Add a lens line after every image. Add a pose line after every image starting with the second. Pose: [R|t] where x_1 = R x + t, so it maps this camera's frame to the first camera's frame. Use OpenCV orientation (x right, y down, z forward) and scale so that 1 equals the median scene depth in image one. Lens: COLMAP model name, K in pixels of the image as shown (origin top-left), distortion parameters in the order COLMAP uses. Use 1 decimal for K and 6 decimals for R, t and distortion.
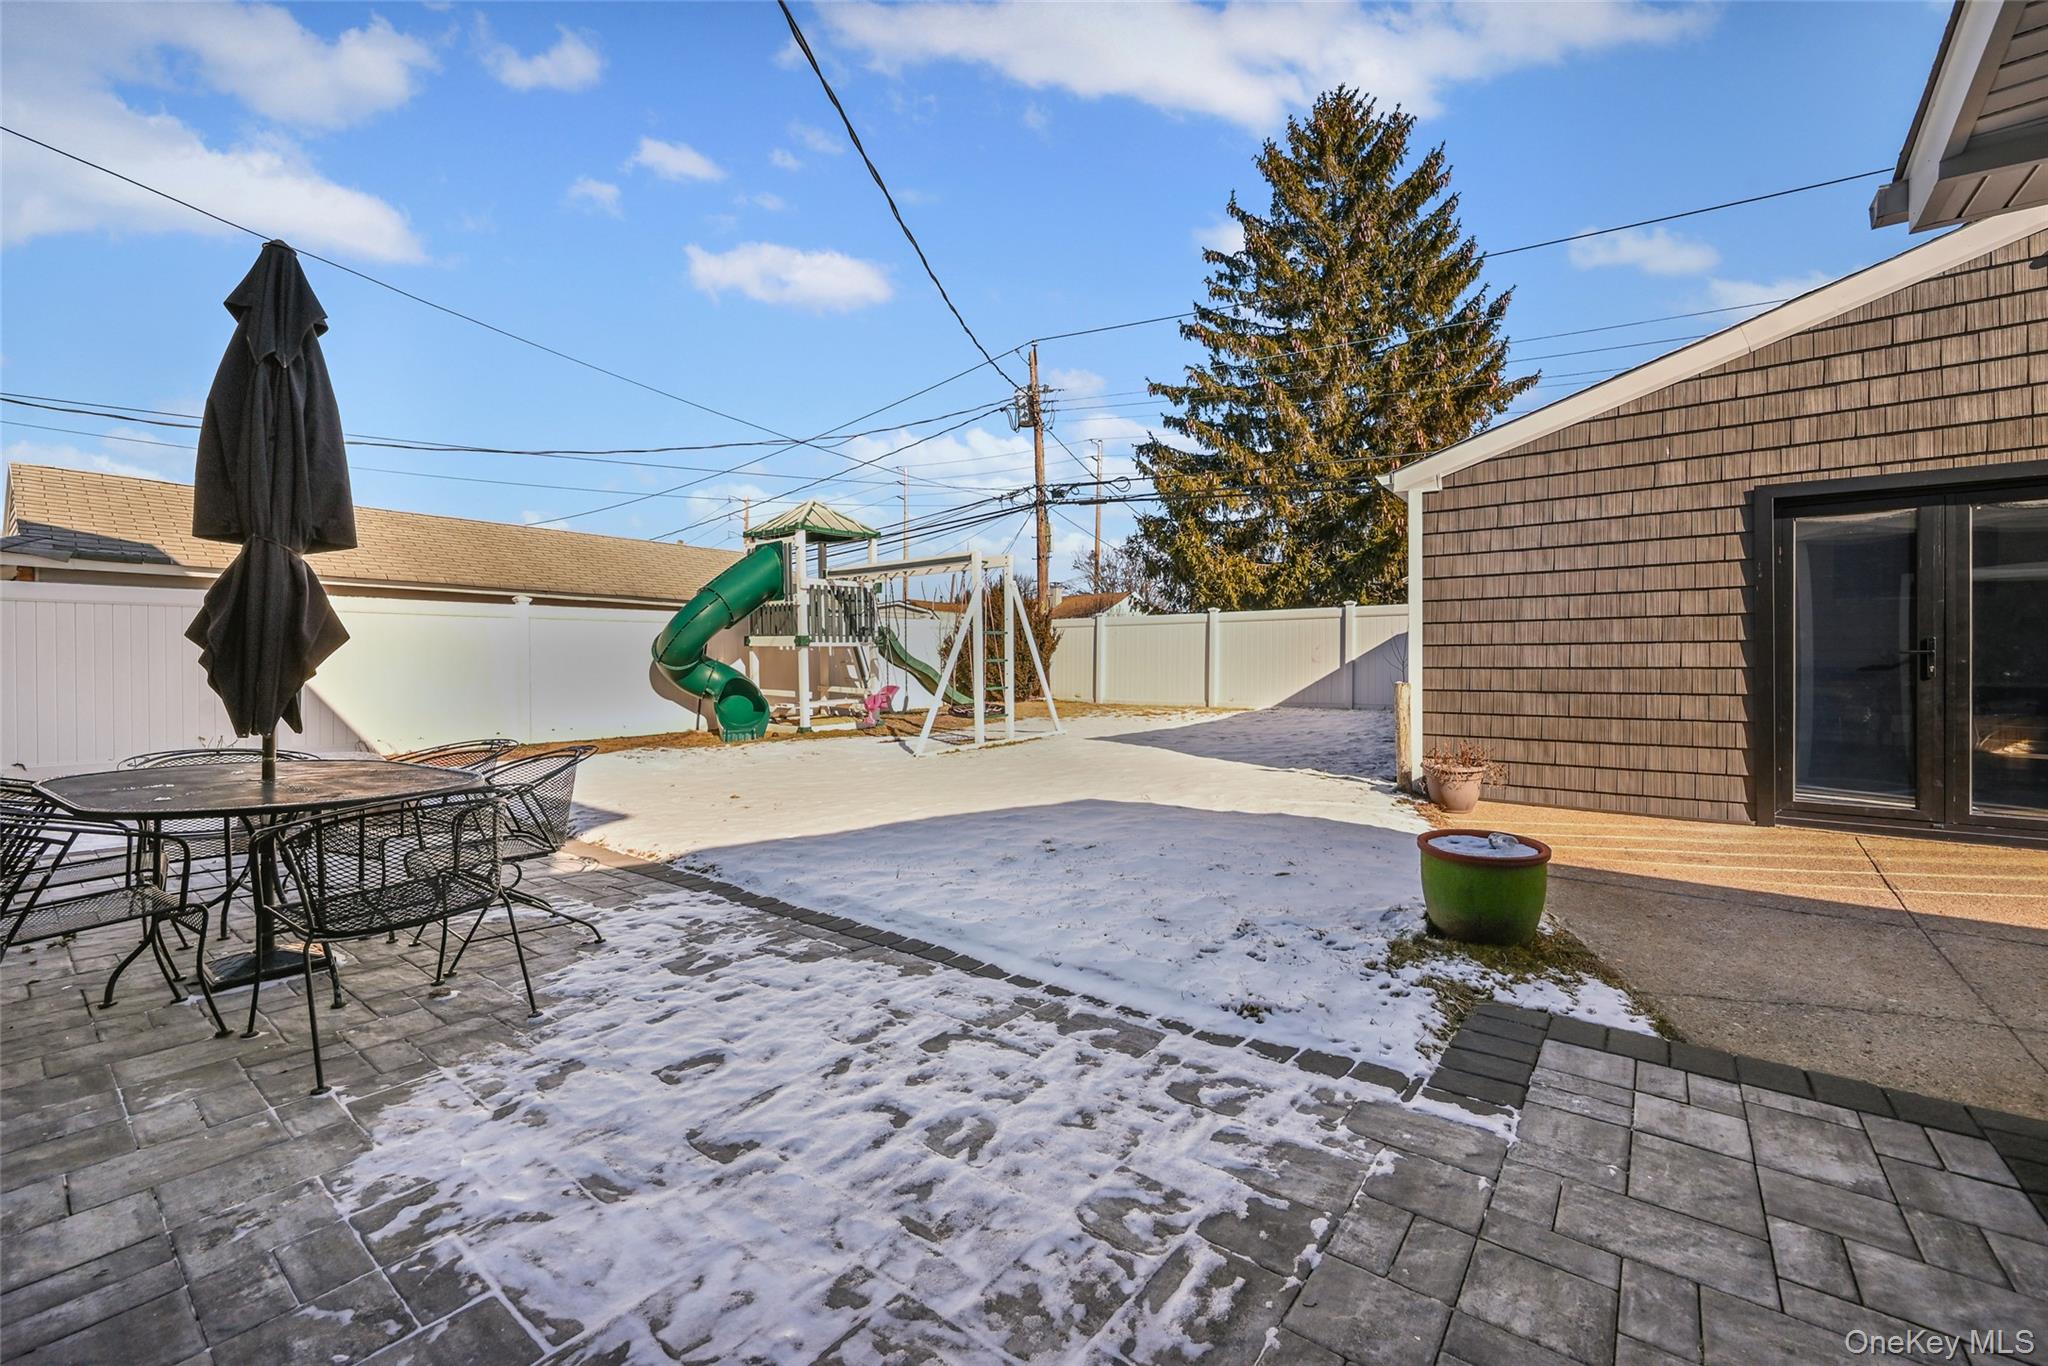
lens RADIAL K [[820.7, 0, 1025.3], [0, 820.7, 676.1], [0, 0, 1]] dist [-0.001347, 0.000055]
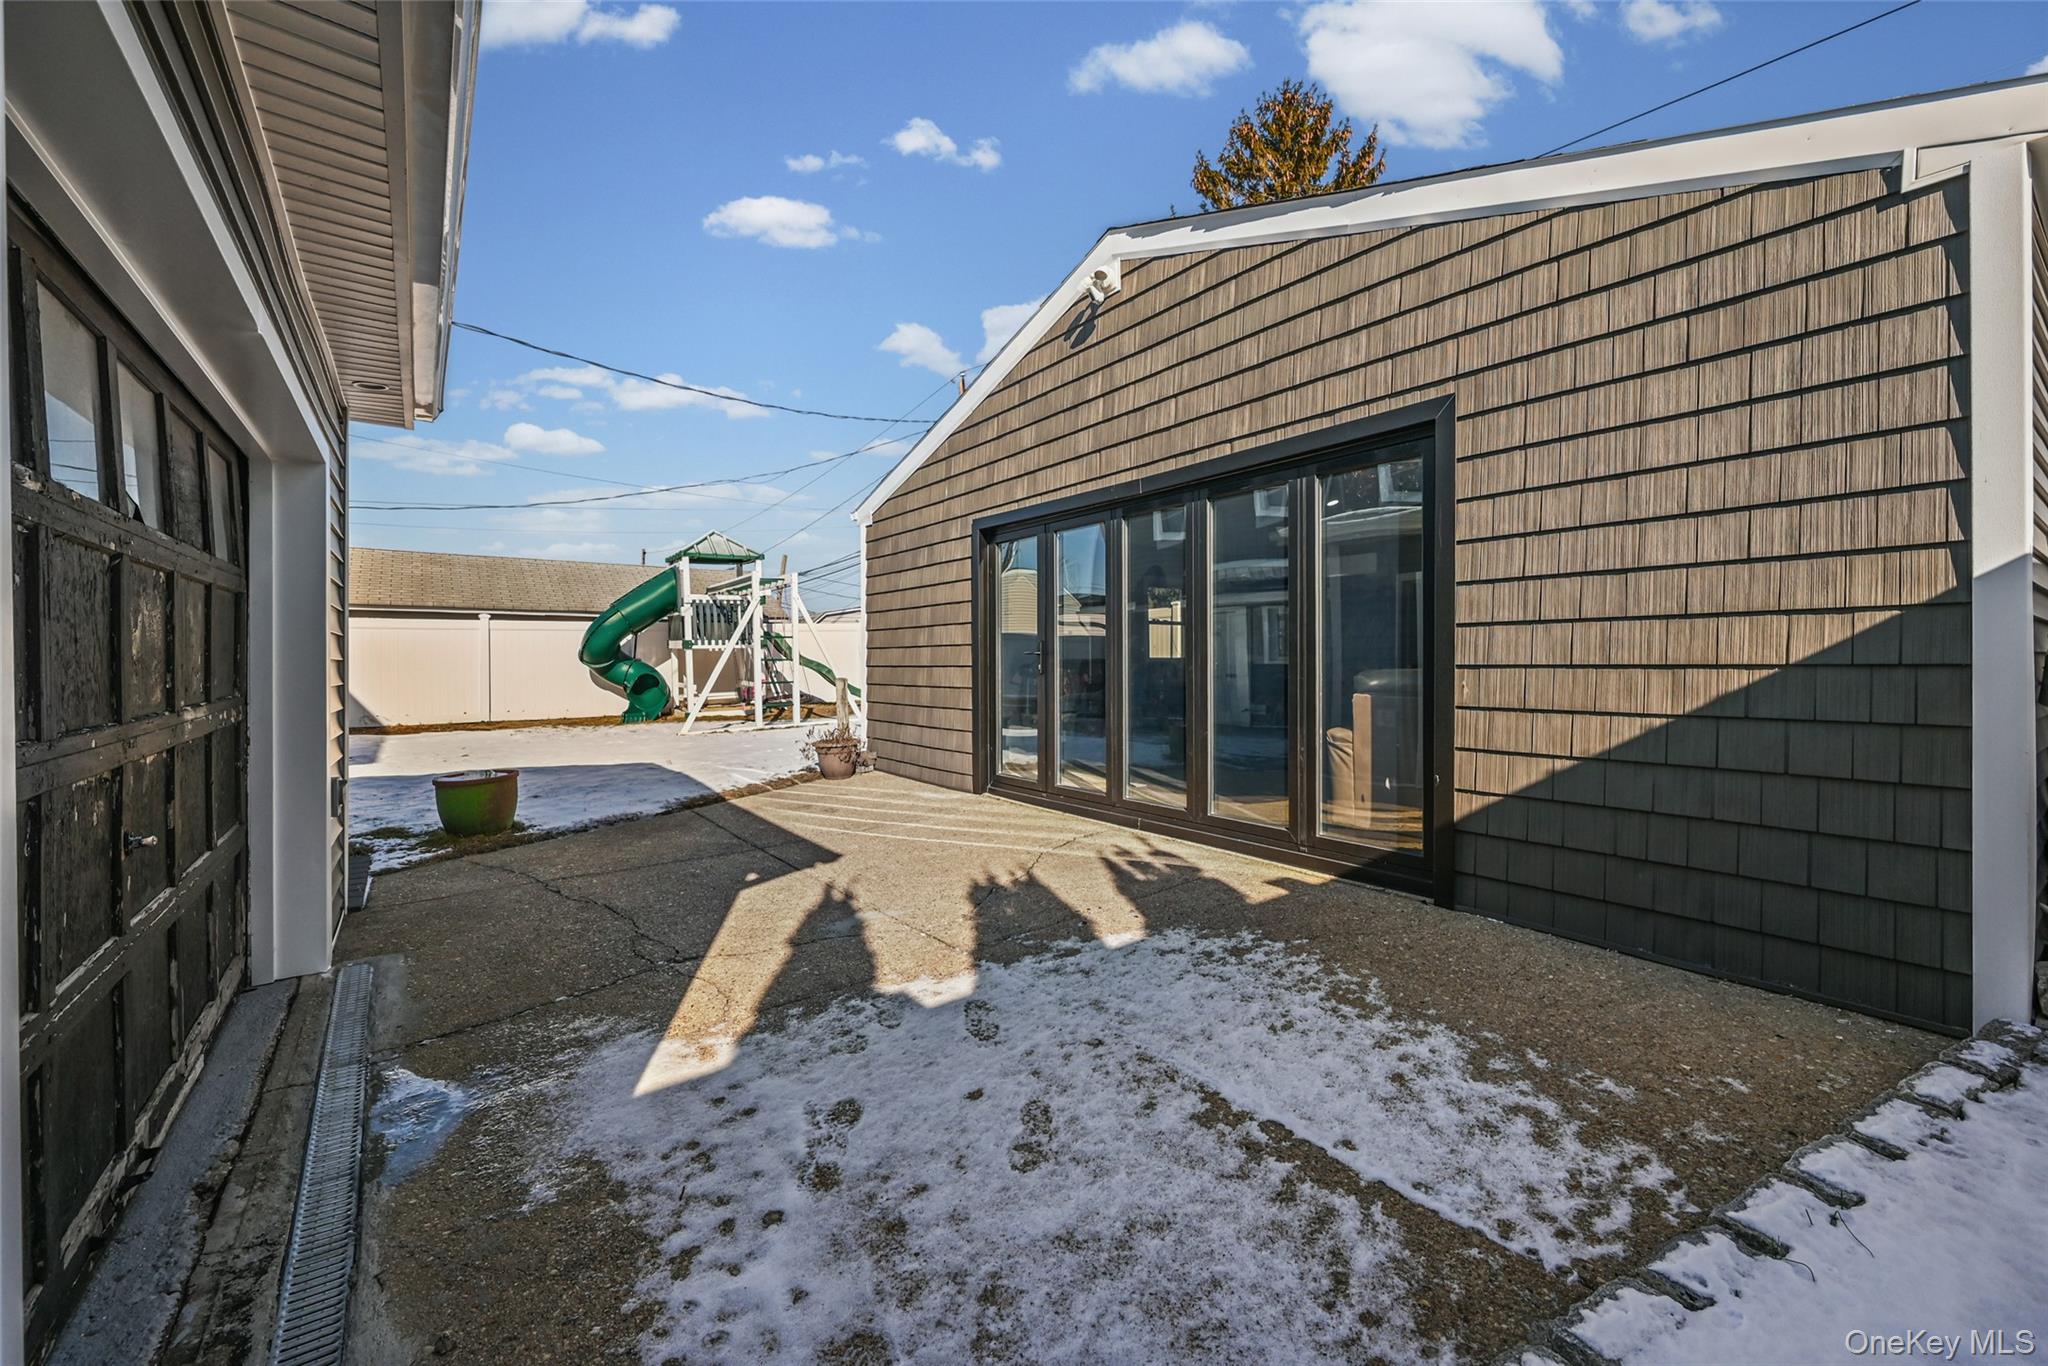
lens RADIAL K [[820.7, 0, 1025.3], [0, 820.7, 676.1], [0, 0, 1]] dist [-0.001347, 0.000055]
pose [[0.963683, 0.002415, -0.267038, 2.538629], [-0.001338, 0.999990, 0.004217, 0.000644], [0.267045, -0.003707, 0.963677, -0.338951]]
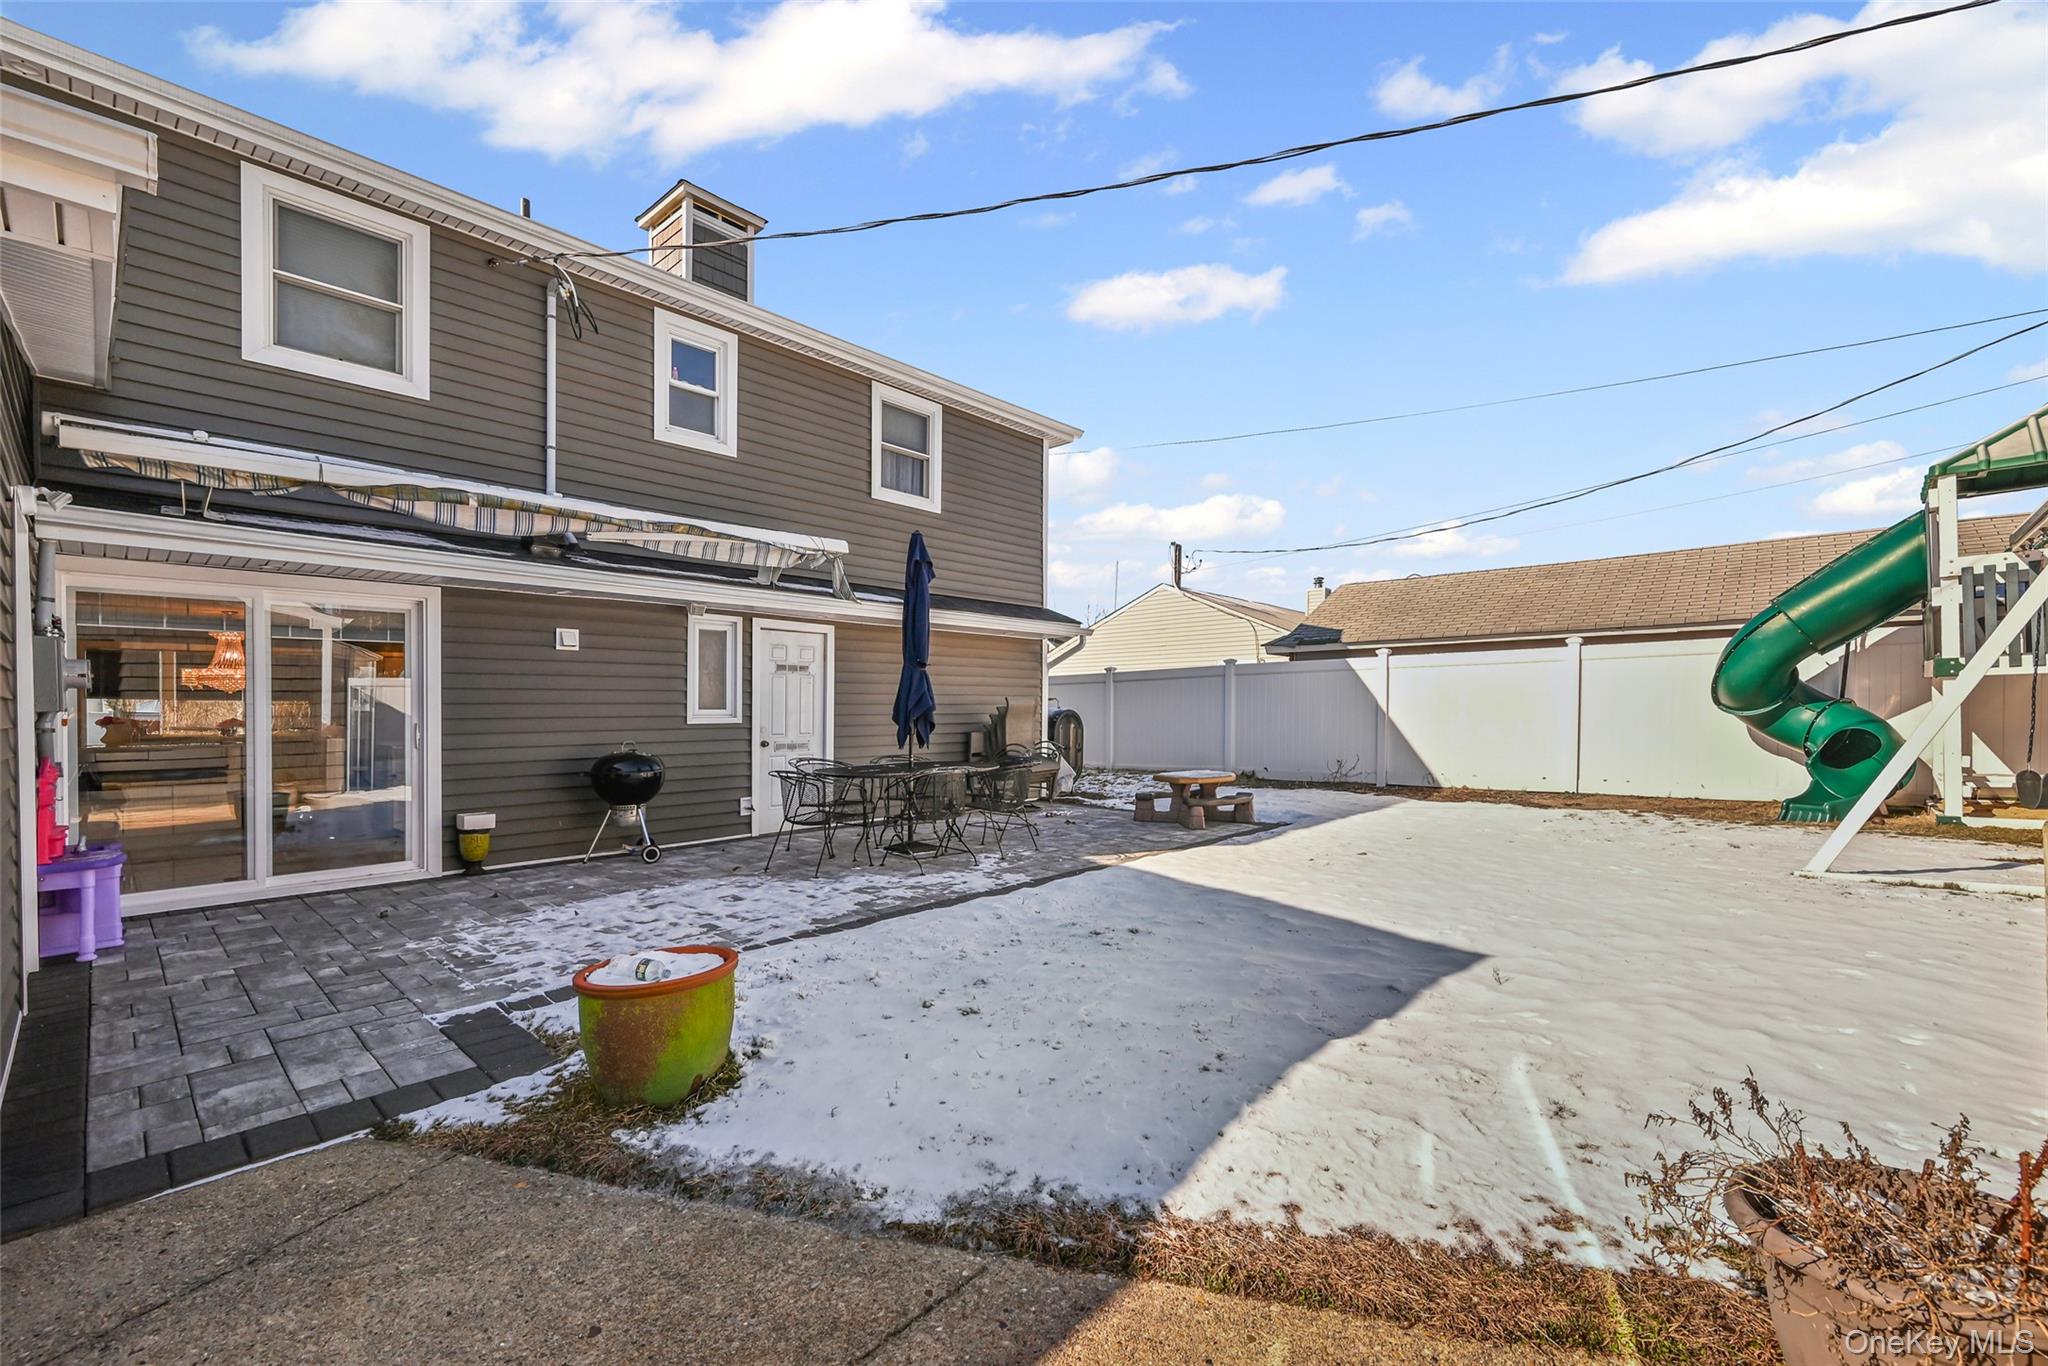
lens RADIAL K [[837.7, 0, 1021.7], [0, 837.7, 720.5], [0, 0, 1]] dist [-0.000052, 0.000119]
pose [[-0.075783, 0.014585, -0.997018, 1.651855], [-0.003339, 0.999884, 0.014881, -0.051903], [0.997119, 0.004457, -0.075725, 1.759418]]
